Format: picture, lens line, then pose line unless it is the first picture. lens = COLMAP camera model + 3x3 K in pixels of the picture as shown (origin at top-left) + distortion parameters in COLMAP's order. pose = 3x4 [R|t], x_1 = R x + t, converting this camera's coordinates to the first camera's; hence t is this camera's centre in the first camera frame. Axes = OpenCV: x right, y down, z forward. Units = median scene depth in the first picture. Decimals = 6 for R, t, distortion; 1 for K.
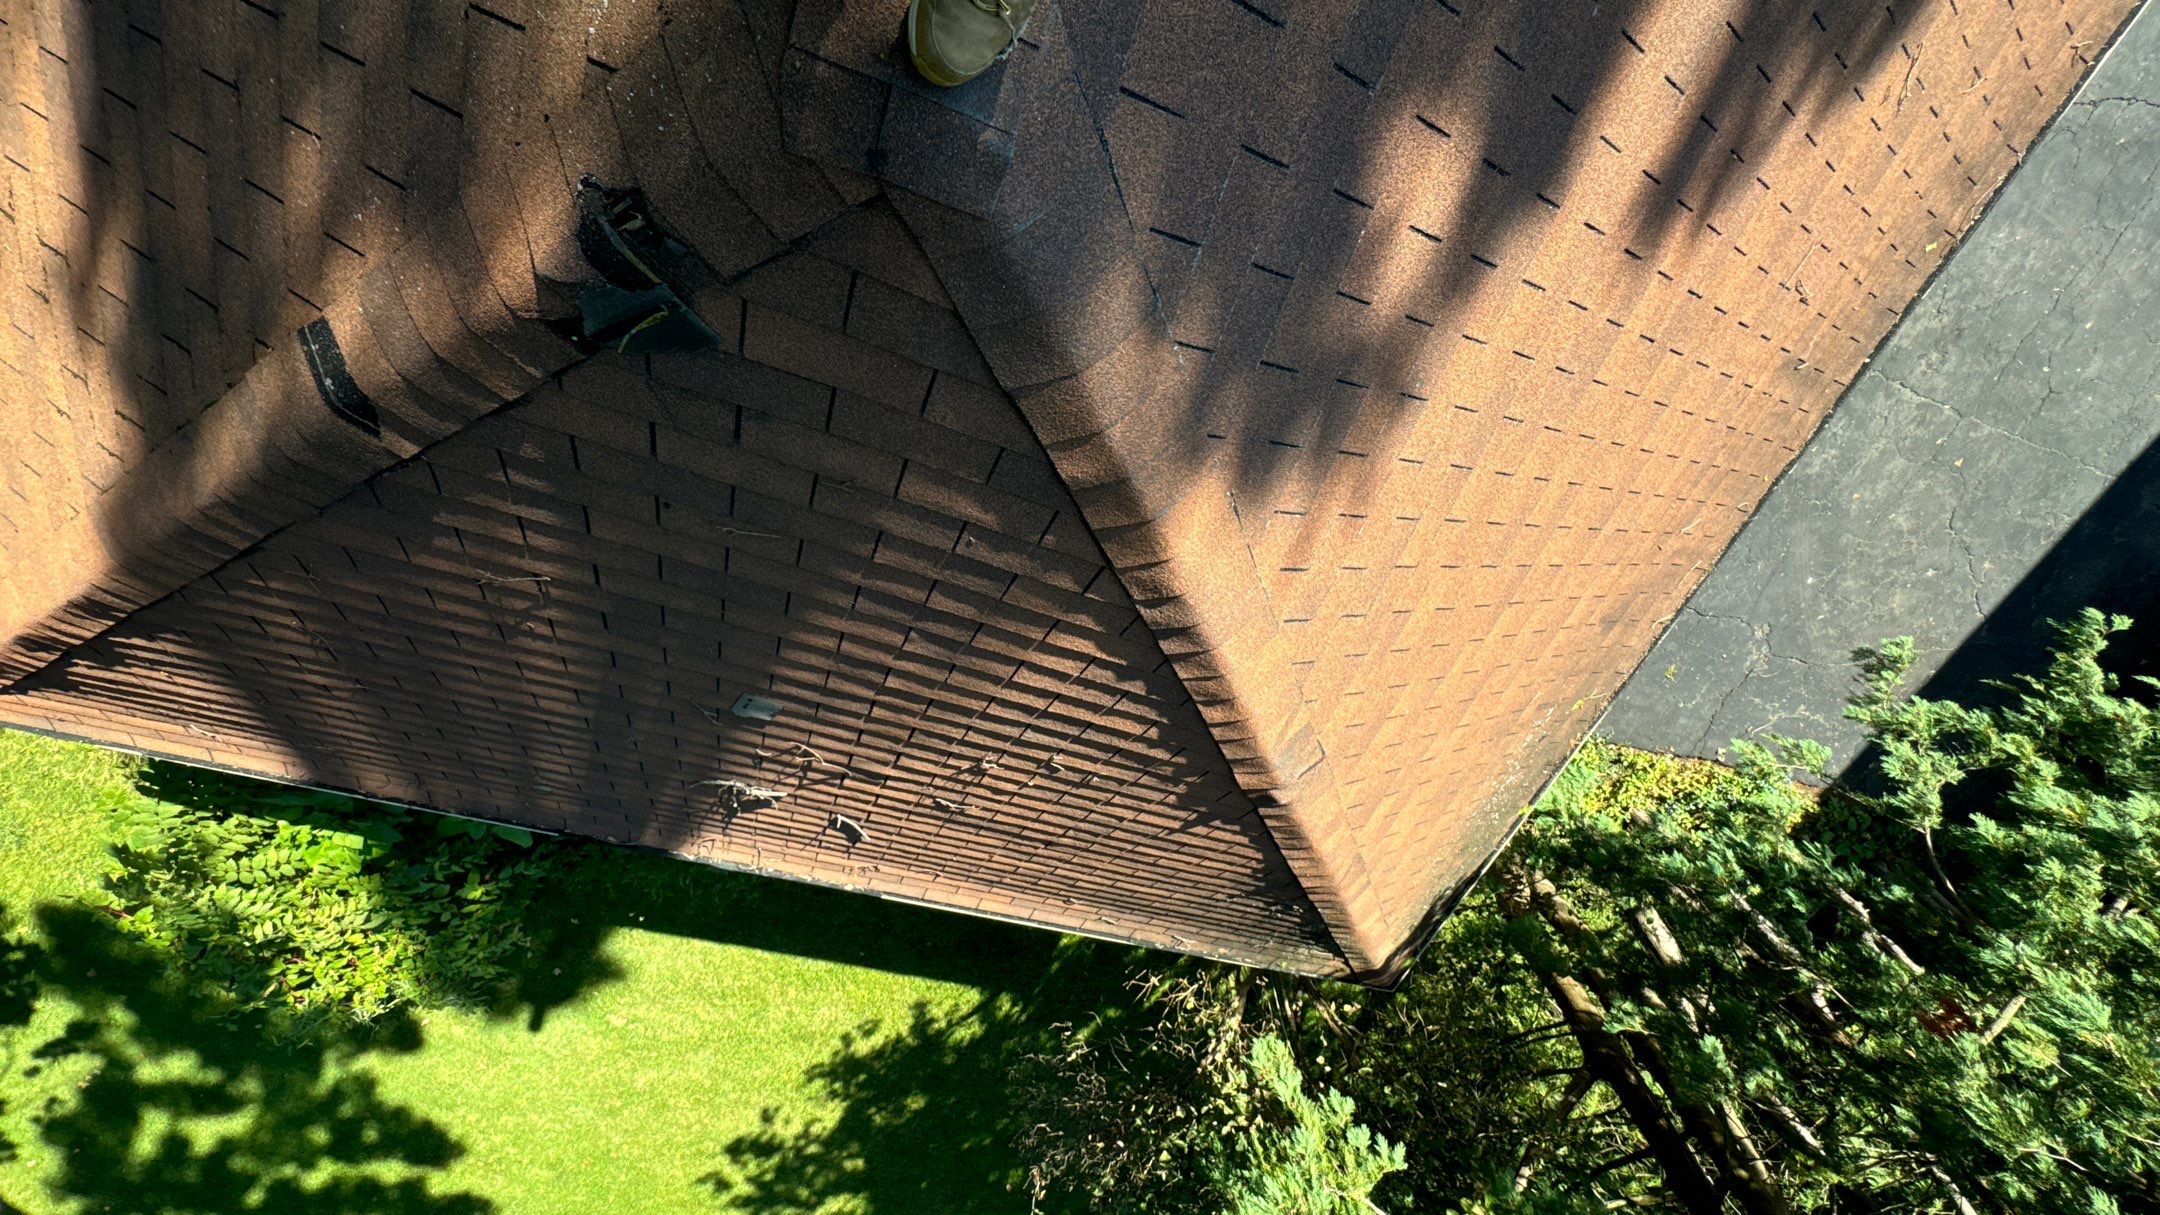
lens RADIAL K [[866.1, 0, 1075.2], [0, 866.1, 611.6], [0, 0, 1]] dist [-0.000882, 0.000021]
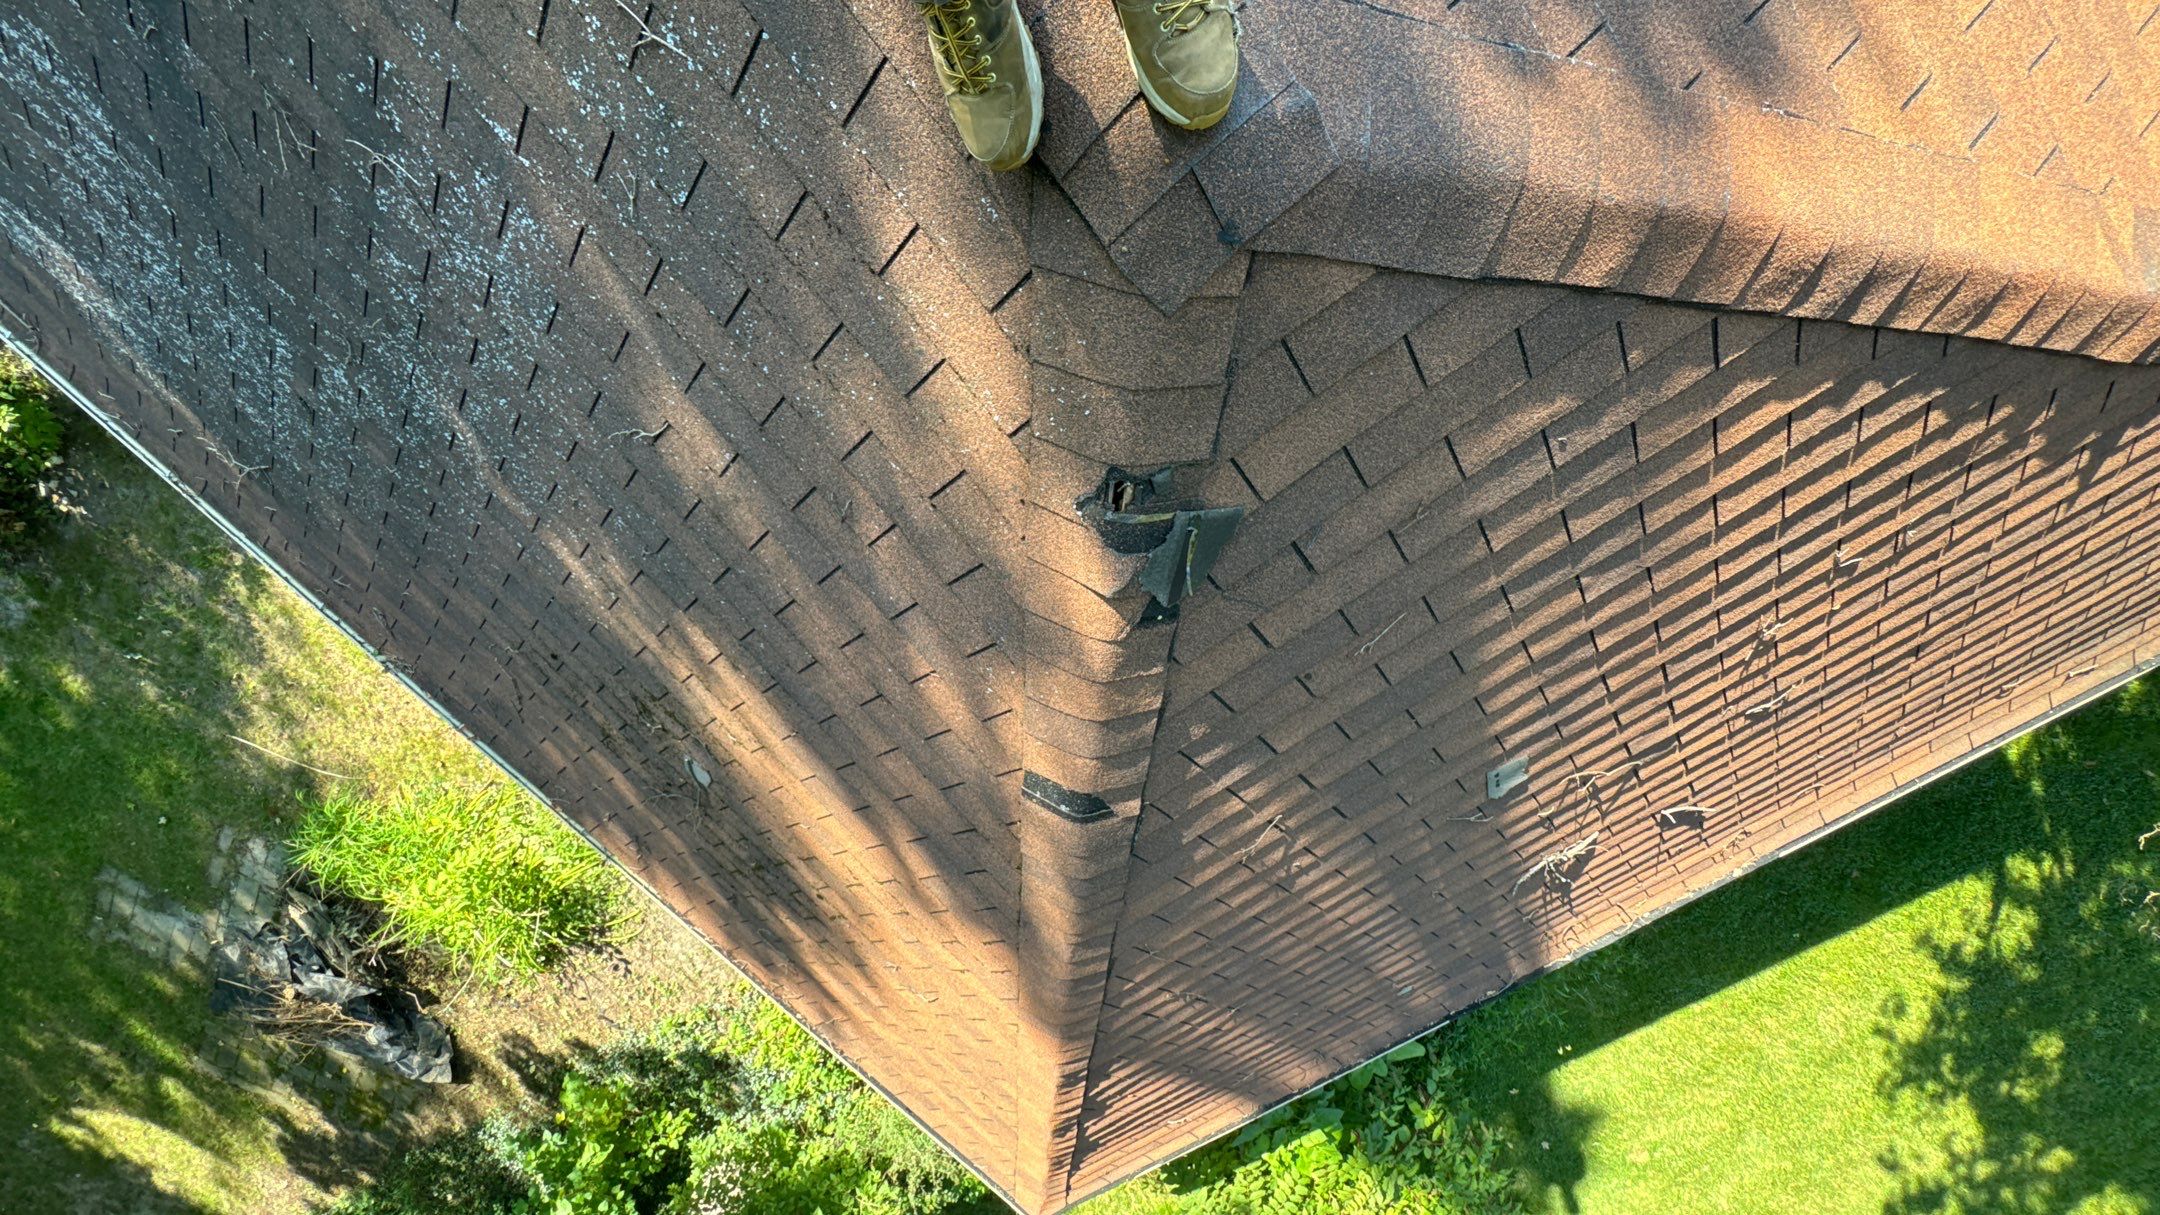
lens RADIAL K [[866.1, 0, 1082.3], [0, 866.1, 608.1], [0, 0, 1]] dist [-0.000882, 0.000021]
pose [[0.507688, -0.761135, -0.403640, -0.079639], [0.698592, 0.637878, -0.324162, -0.017569], [0.504205, -0.117407, 0.855566, 0.011058]]
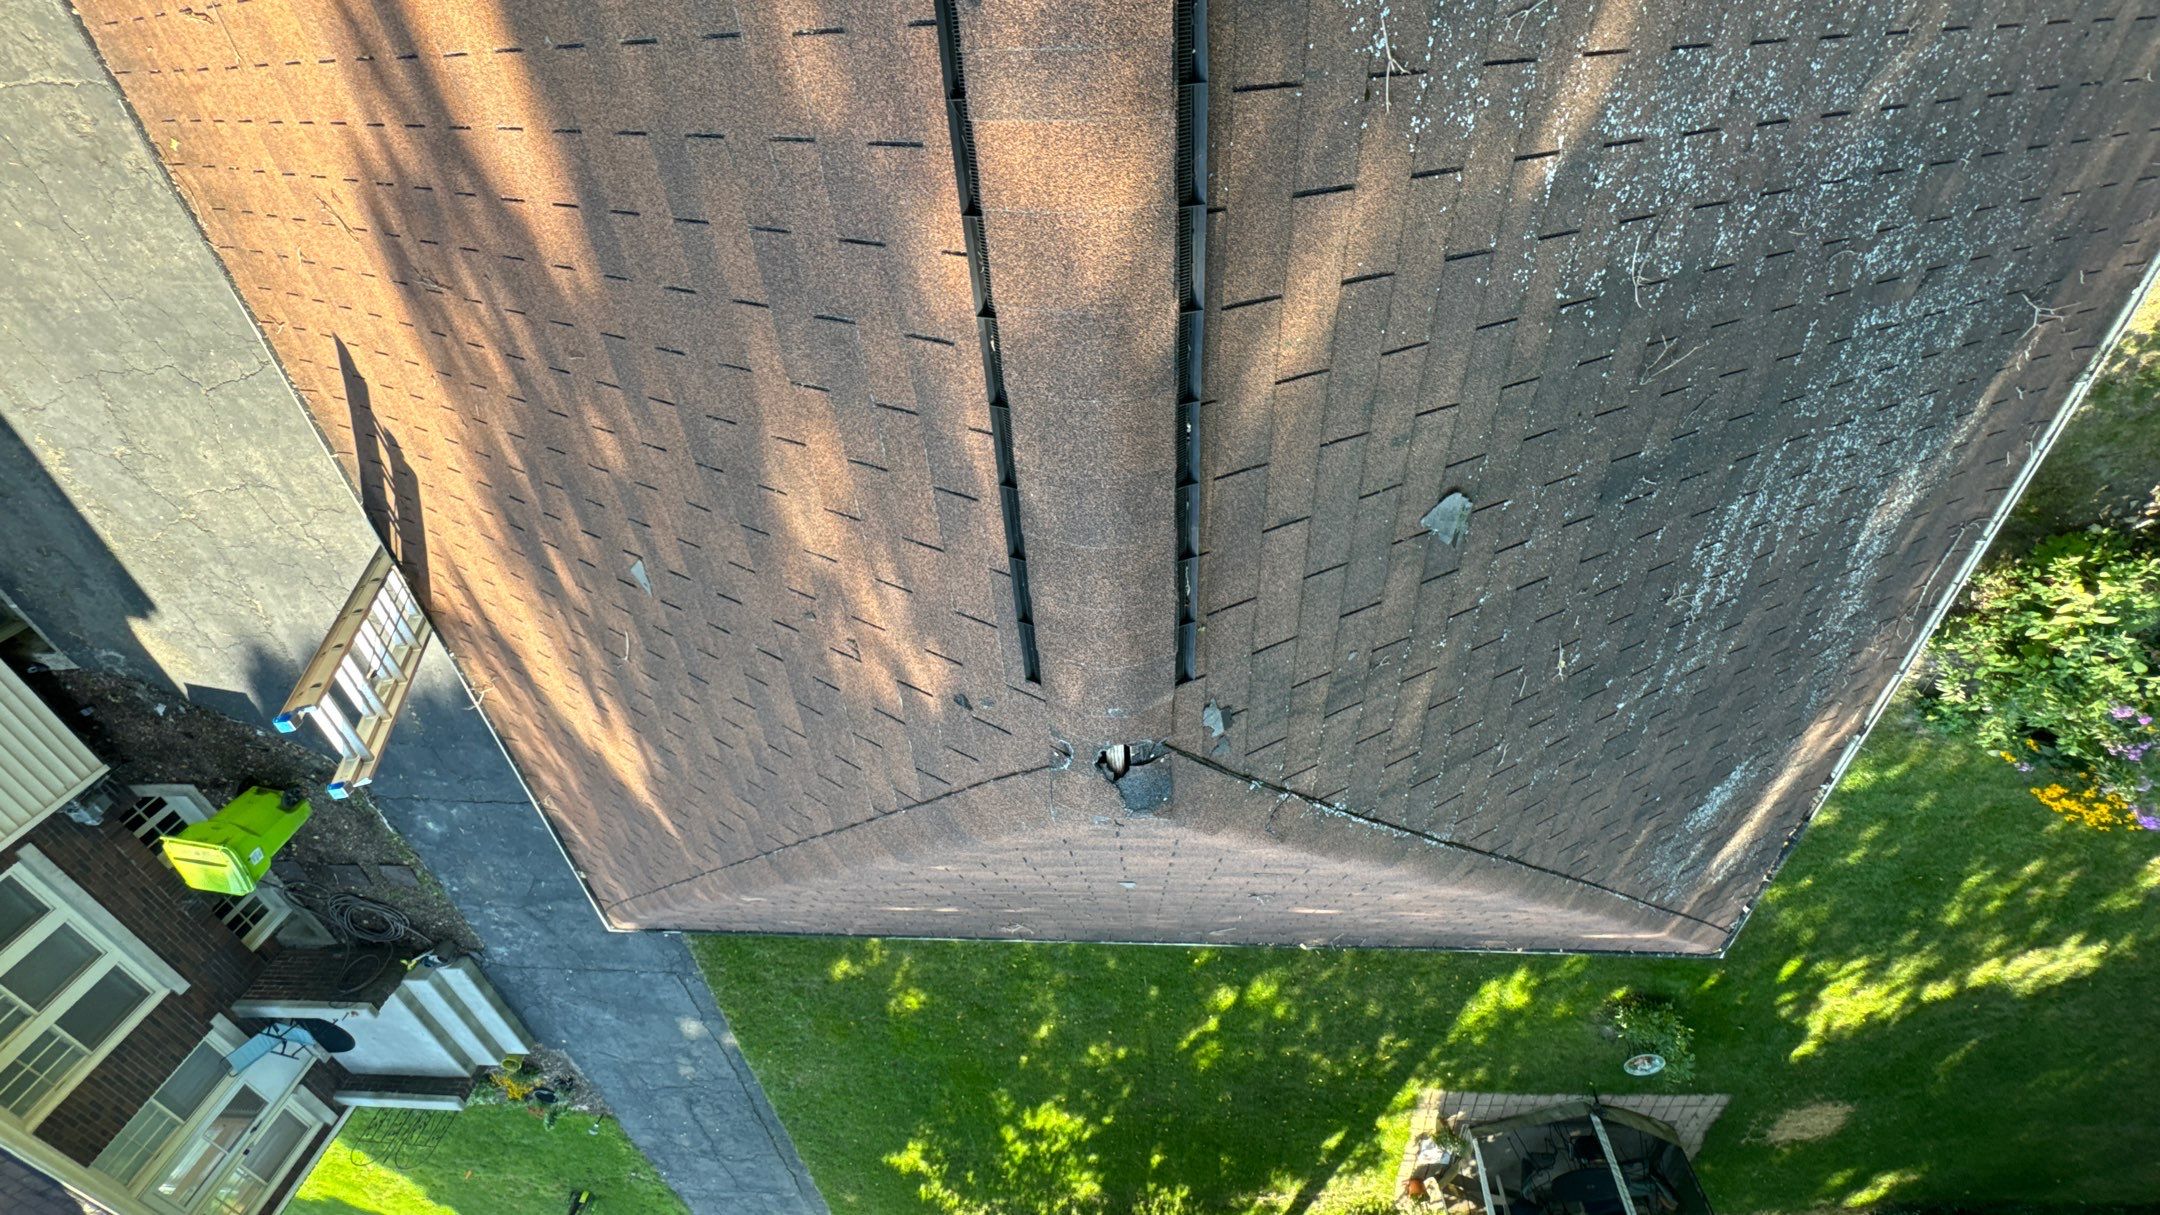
lens RADIAL K [[866.1, 0, 1080.5], [0, 866.1, 605.2], [0, 0, 1]] dist [-0.000882, 0.000021]
pose [[-0.926722, 0.314729, 0.205261, -0.005349], [-0.327444, -0.408502, -0.852001, -0.139043], [-0.184300, -0.856780, 0.481624, -0.120170]]
